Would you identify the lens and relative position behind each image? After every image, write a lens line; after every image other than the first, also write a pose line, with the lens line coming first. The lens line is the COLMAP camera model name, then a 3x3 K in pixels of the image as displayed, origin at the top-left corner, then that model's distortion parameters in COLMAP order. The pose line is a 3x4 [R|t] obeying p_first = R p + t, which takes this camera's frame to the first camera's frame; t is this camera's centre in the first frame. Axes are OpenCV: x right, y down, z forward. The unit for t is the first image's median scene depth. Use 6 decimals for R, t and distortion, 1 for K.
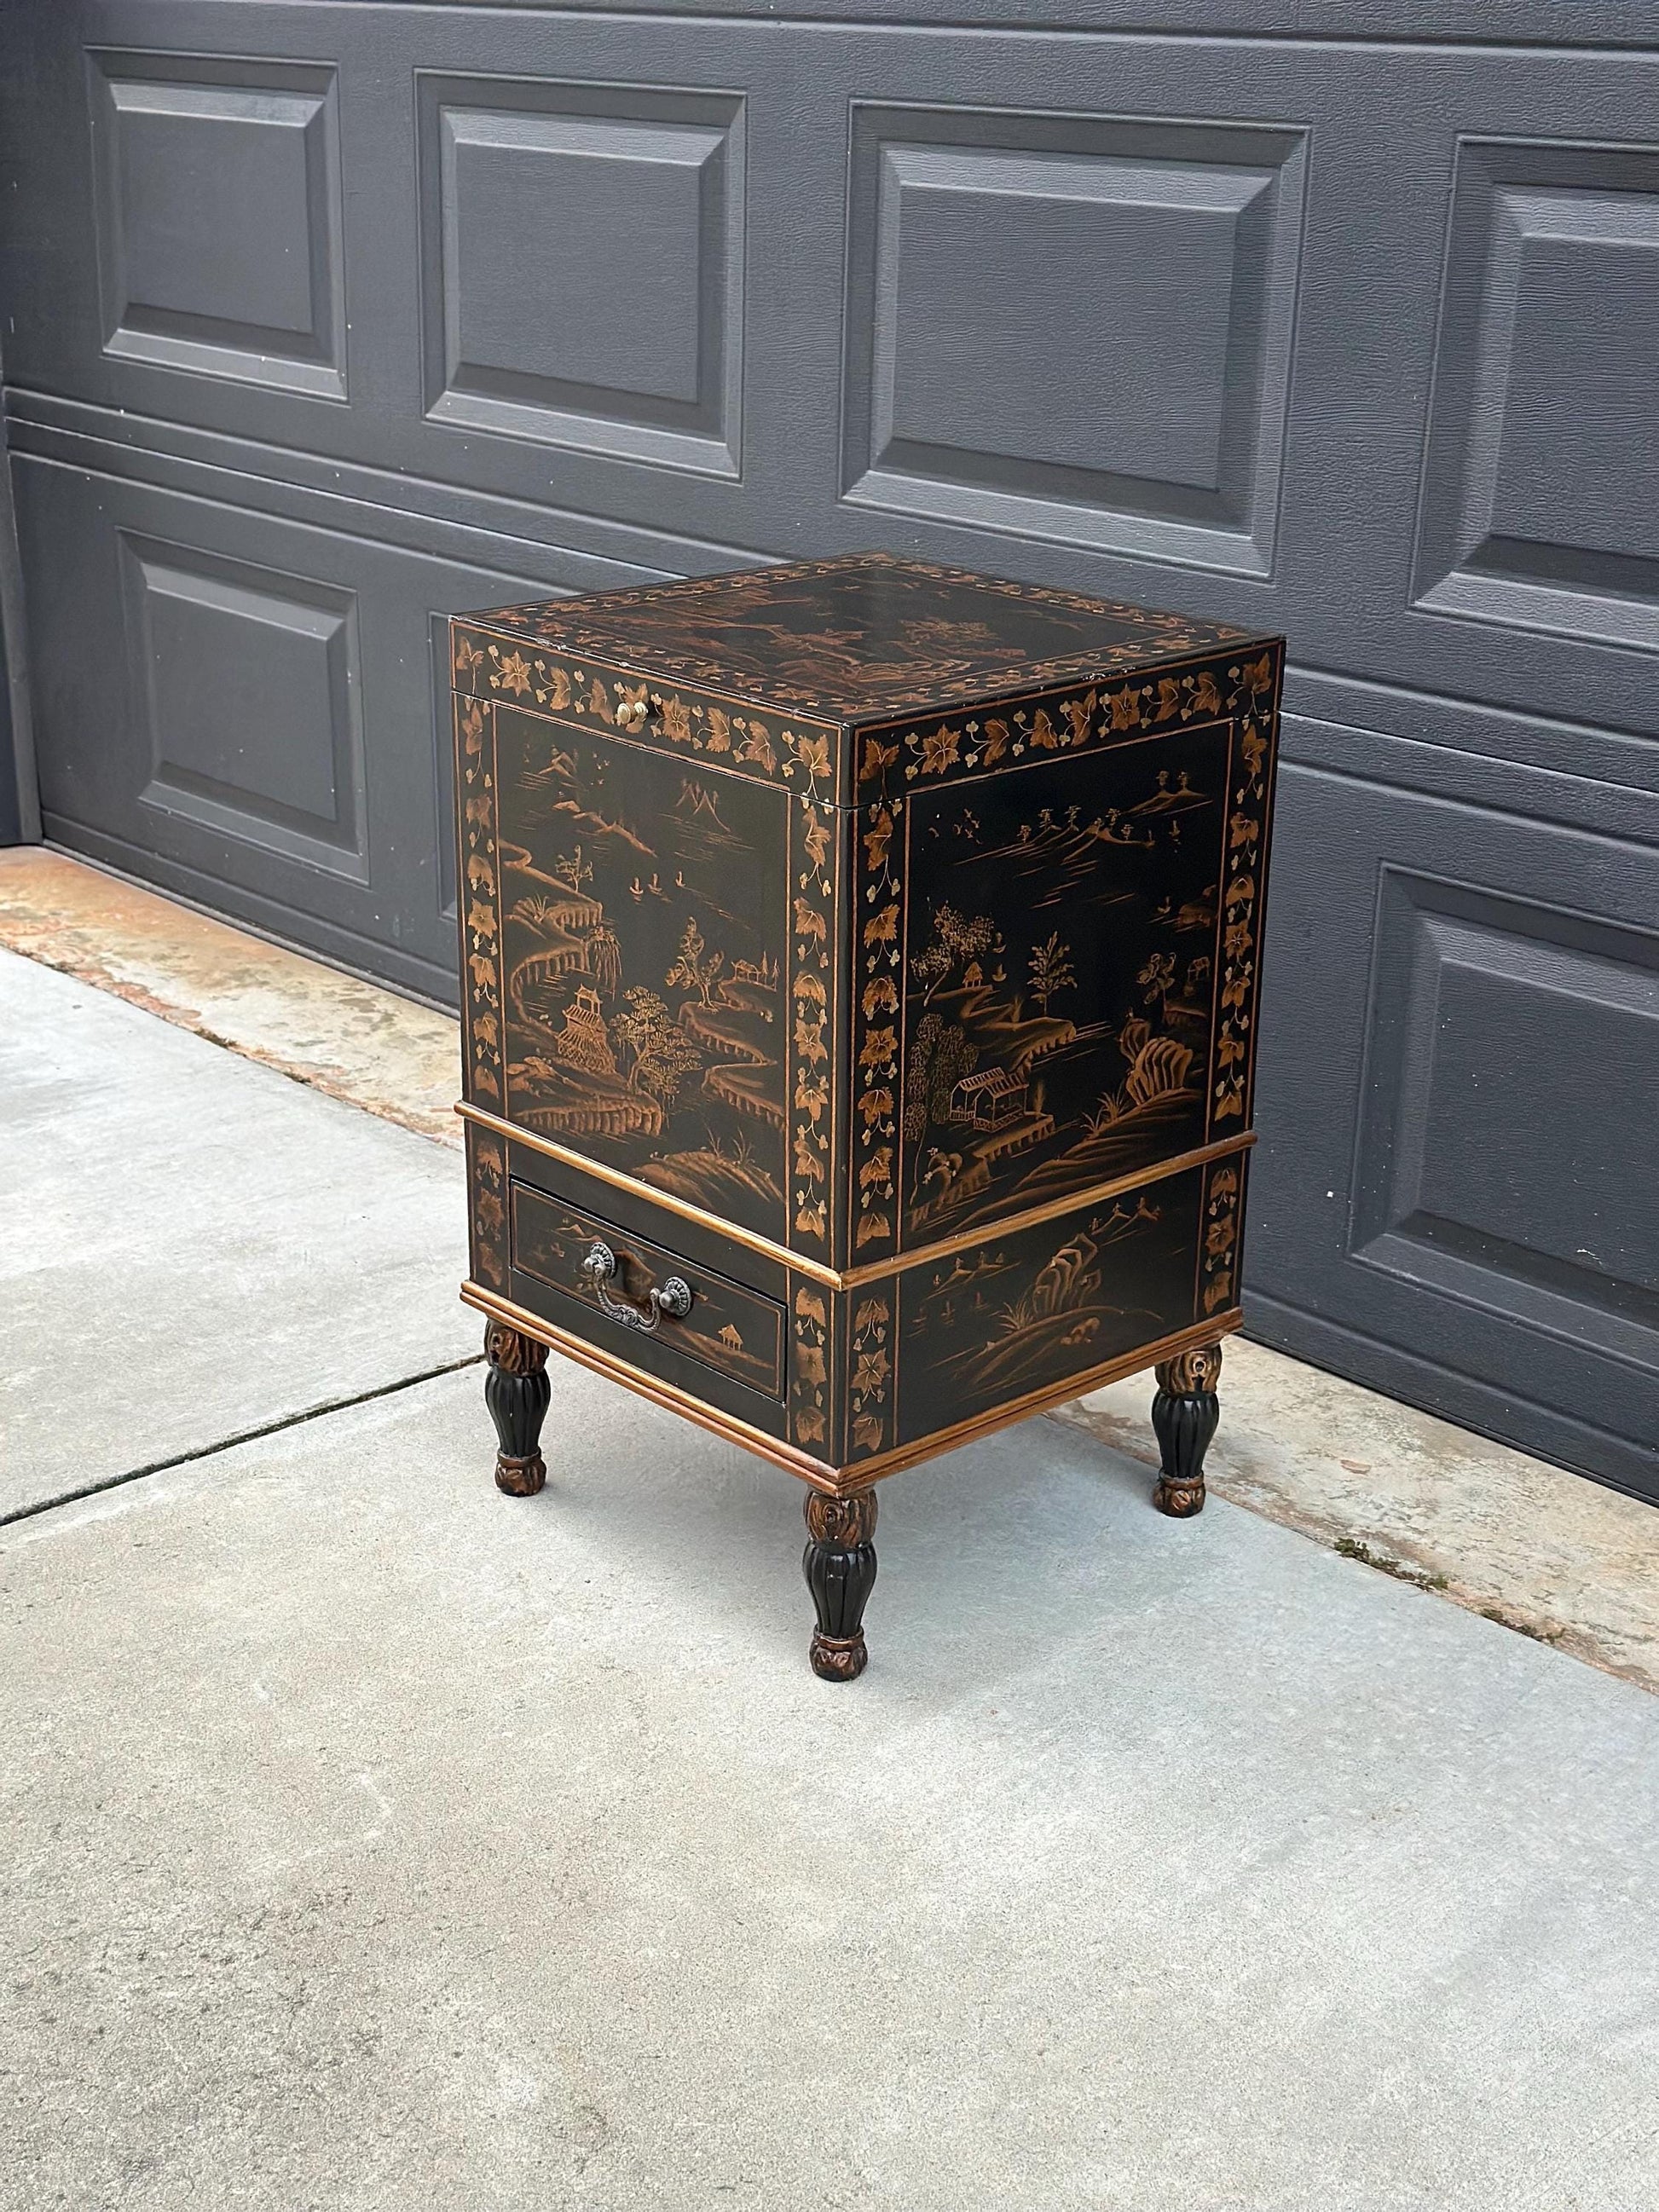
lens RADIAL K [[3100.2, 0, 829.4], [0, 3100.2, 1125.8], [0, 0, 1]] dist [0.132058, 0.000000]
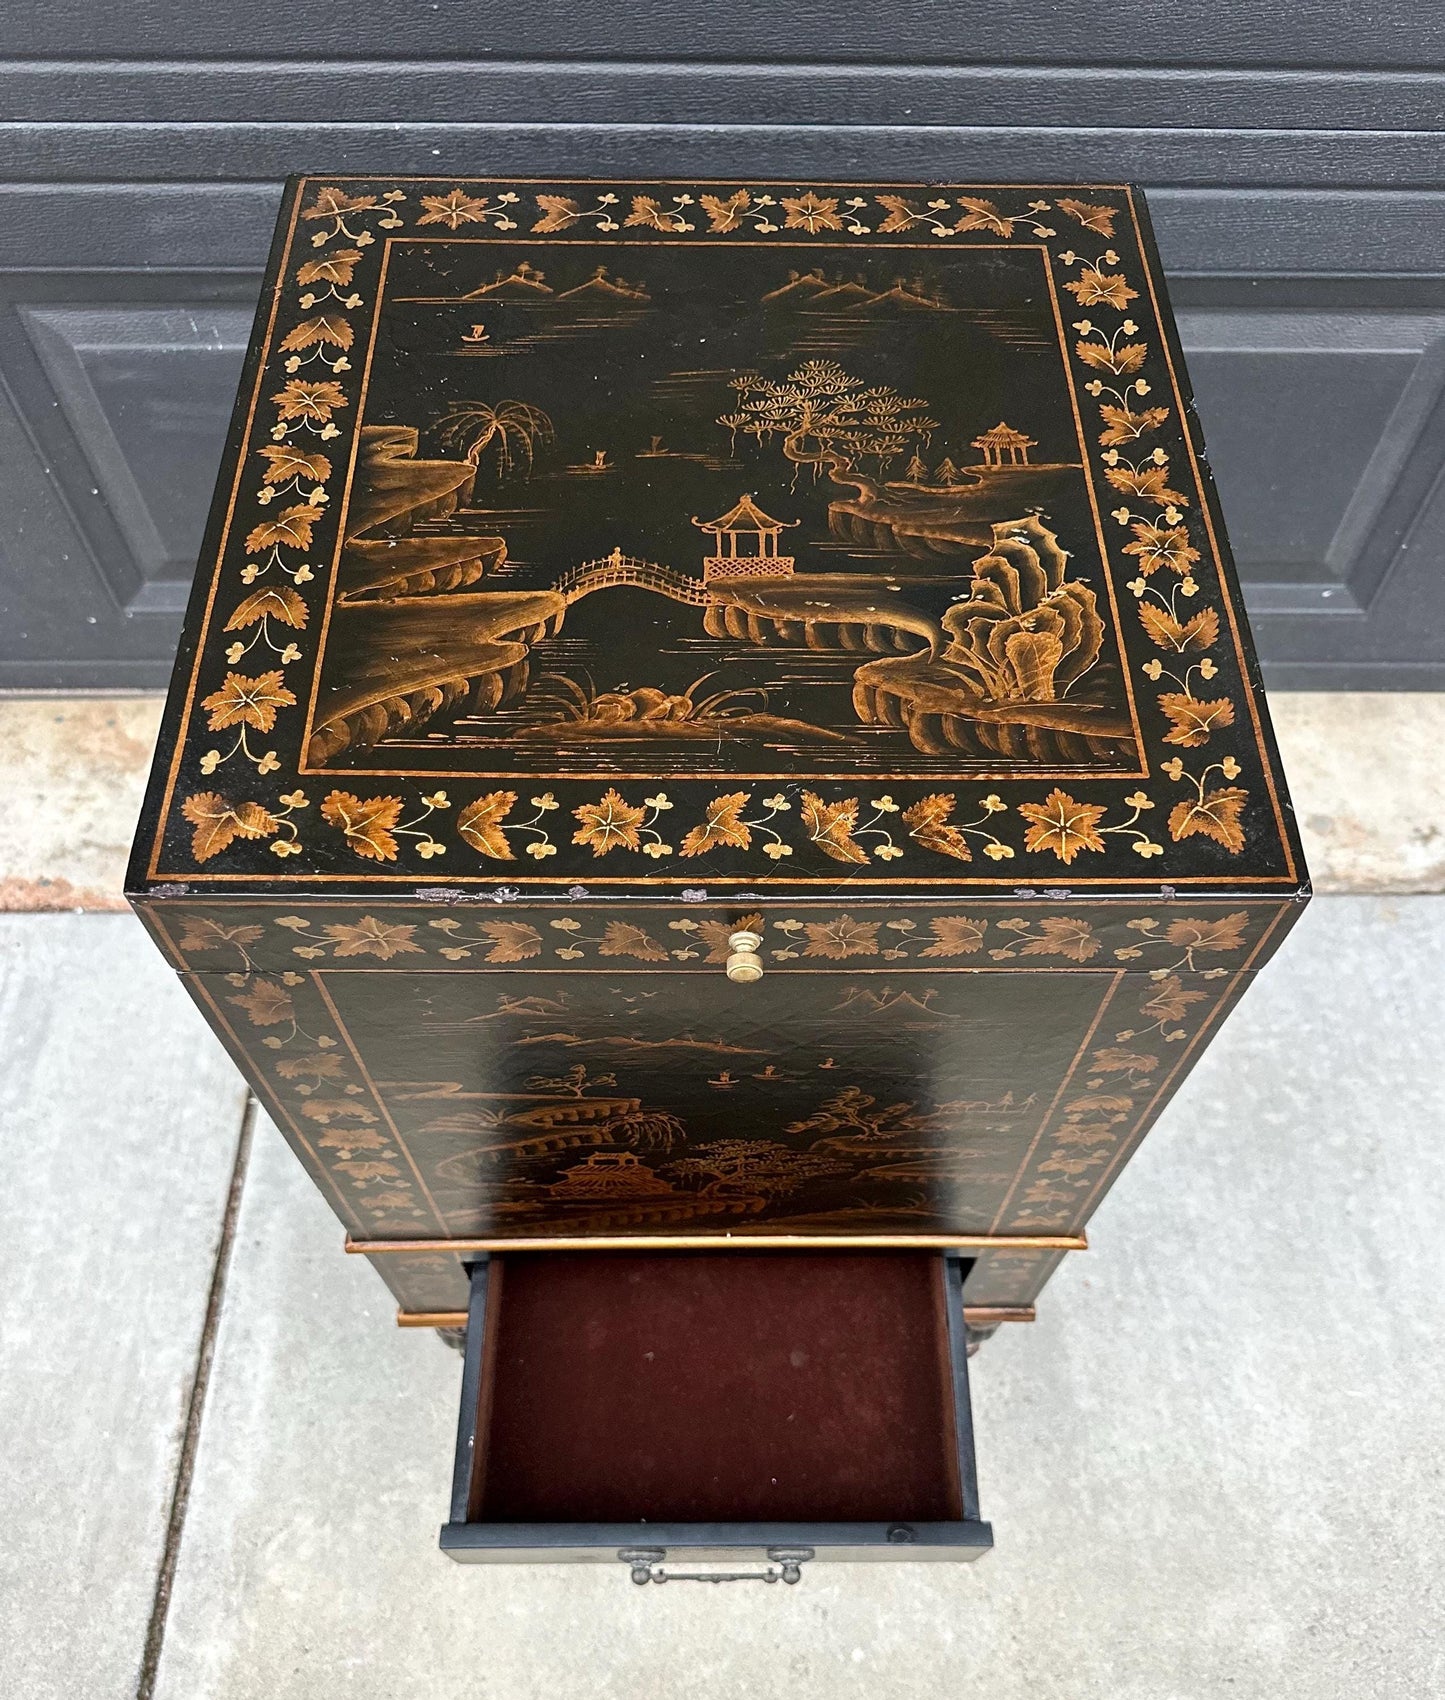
lens RADIAL K [[1457.7, 0, 751.4], [0, 1457.7, 994.6], [0, 0, 1]] dist [-0.011979, 0.015413]
pose [[0.664798, -0.655538, 0.358209, -0.152123], [0.254815, 0.649752, 0.716164, -0.298791], [-0.702220, -0.384827, 0.598995, 0.794668]]
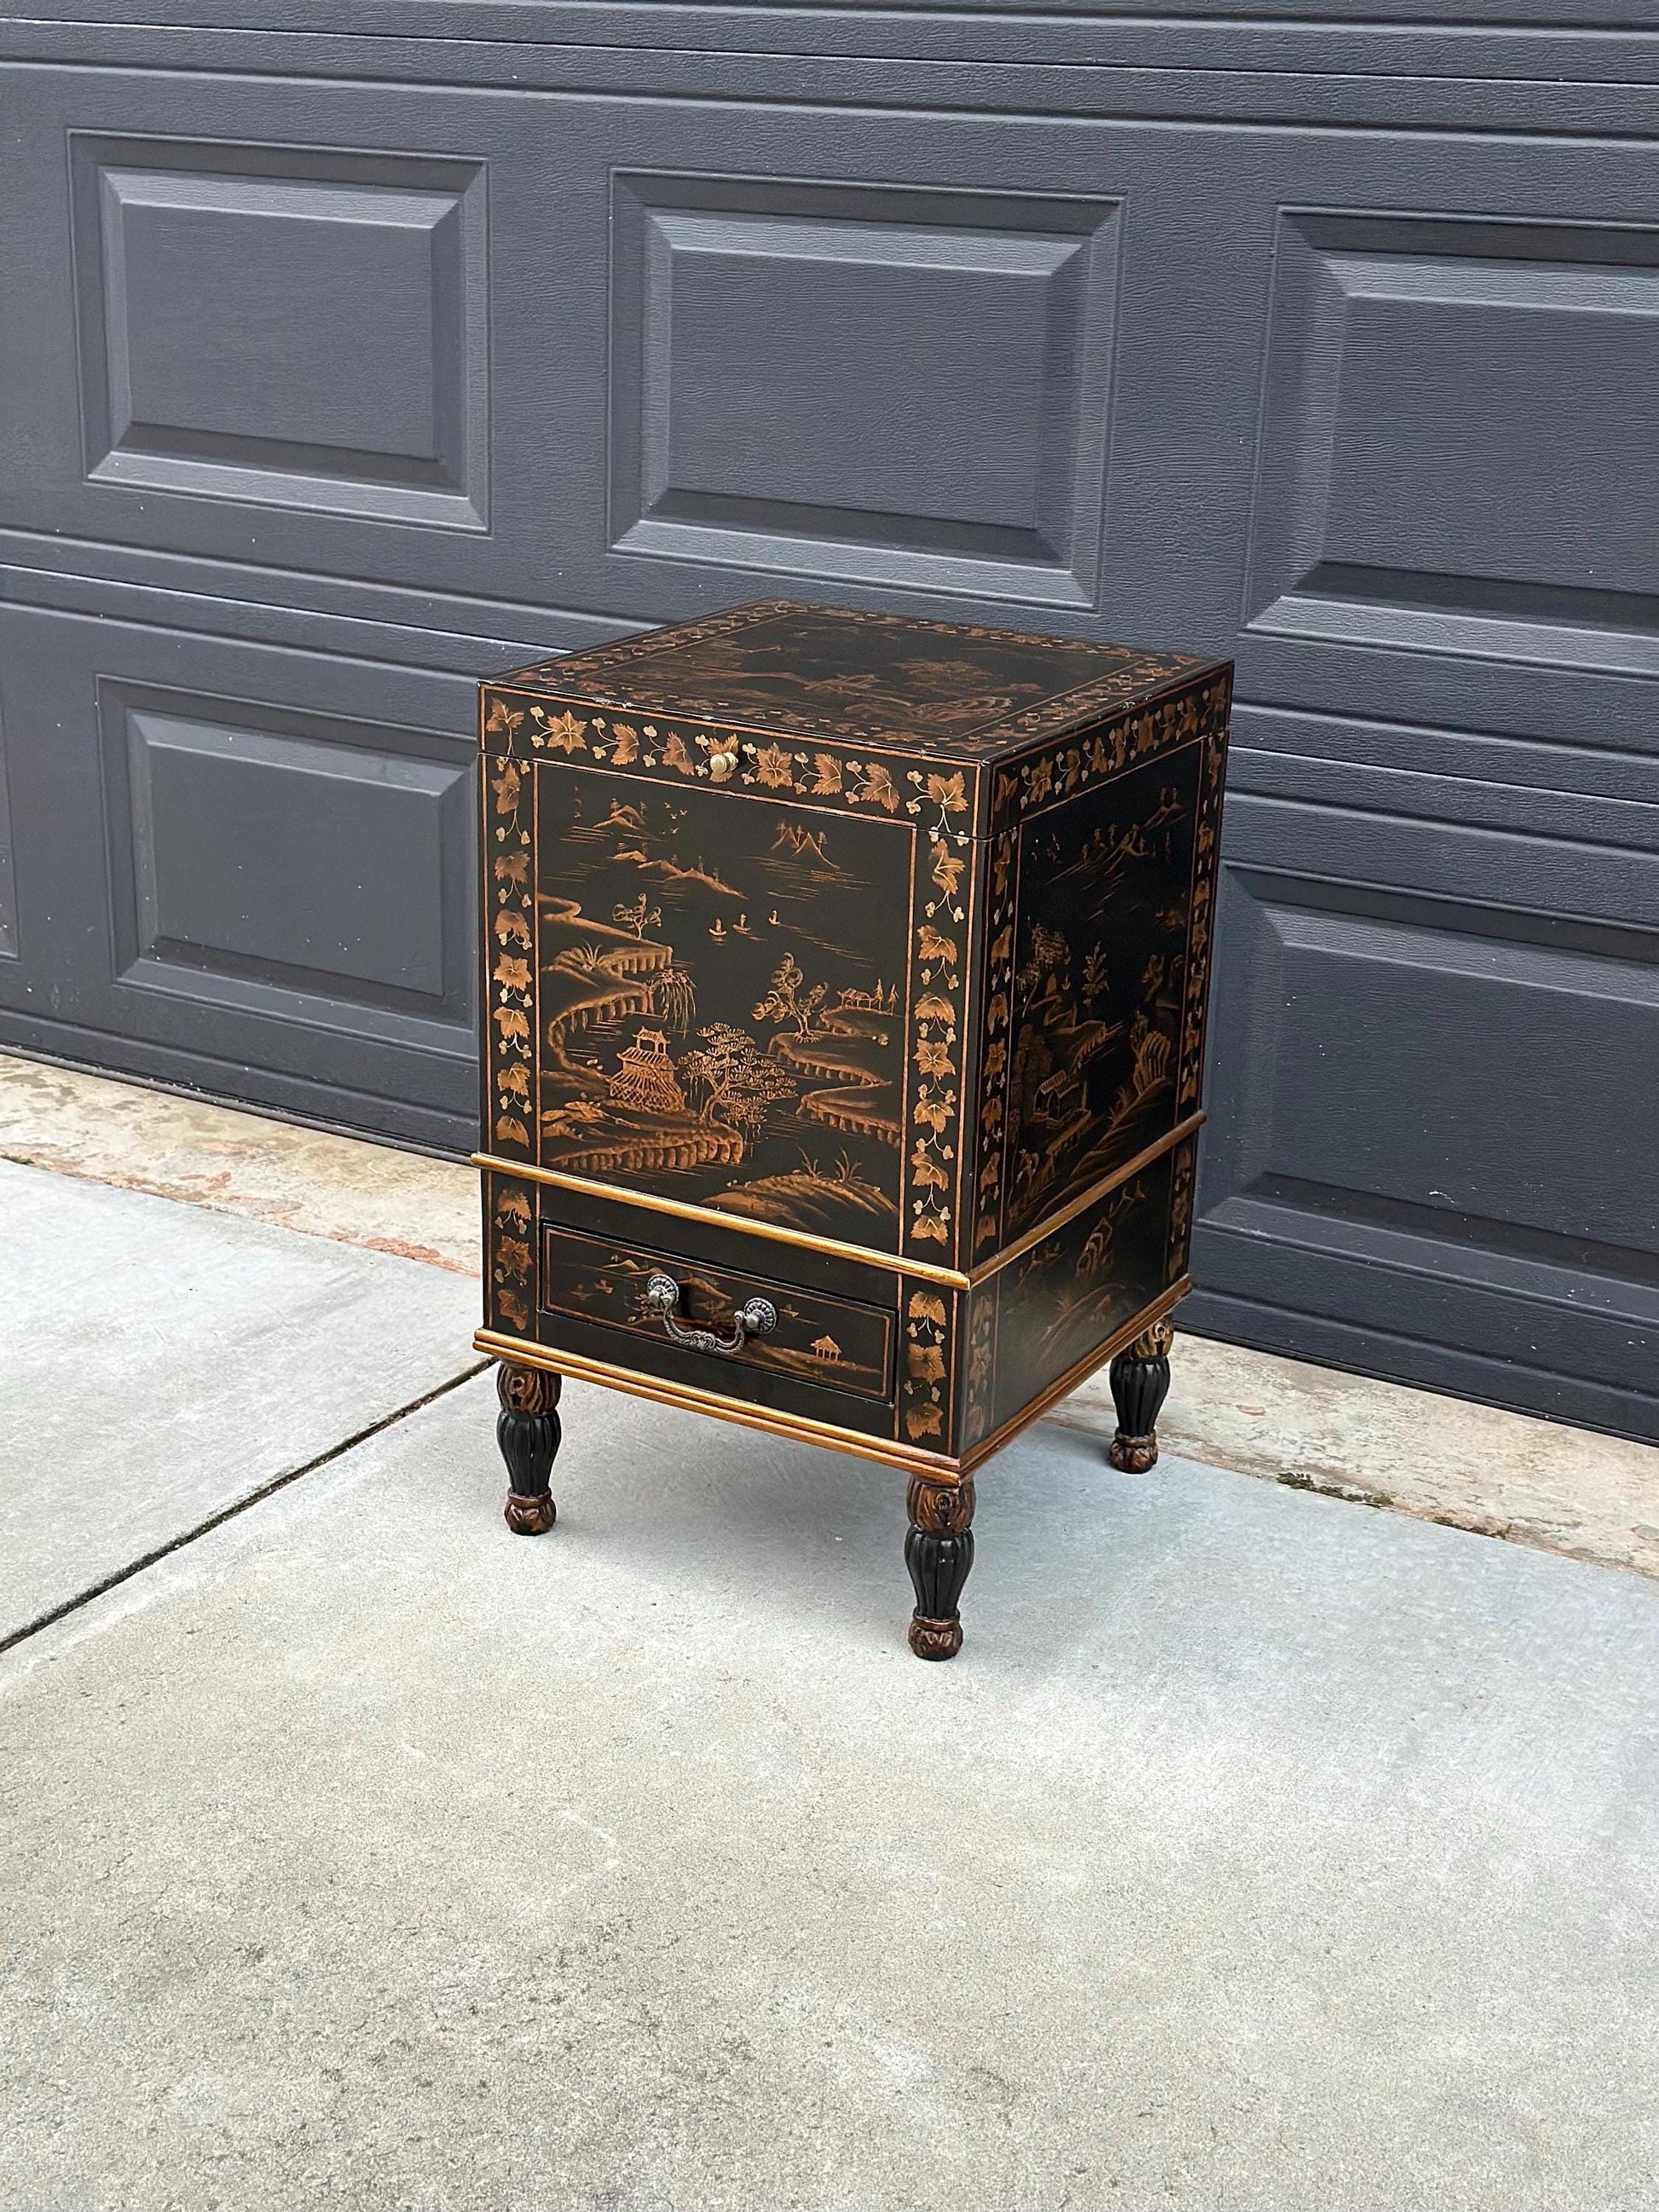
lens RADIAL K [[3100.2, 0, 832.2], [0, 3100.2, 1102.9], [0, 0, 1]] dist [0.132058, 0.000000]
pose [[0.951845, -0.090604, 0.292885, -0.327299], [0.094453, 0.995529, 0.001003, -0.015389], [-0.291666, 0.026710, 0.956147, -0.009125]]
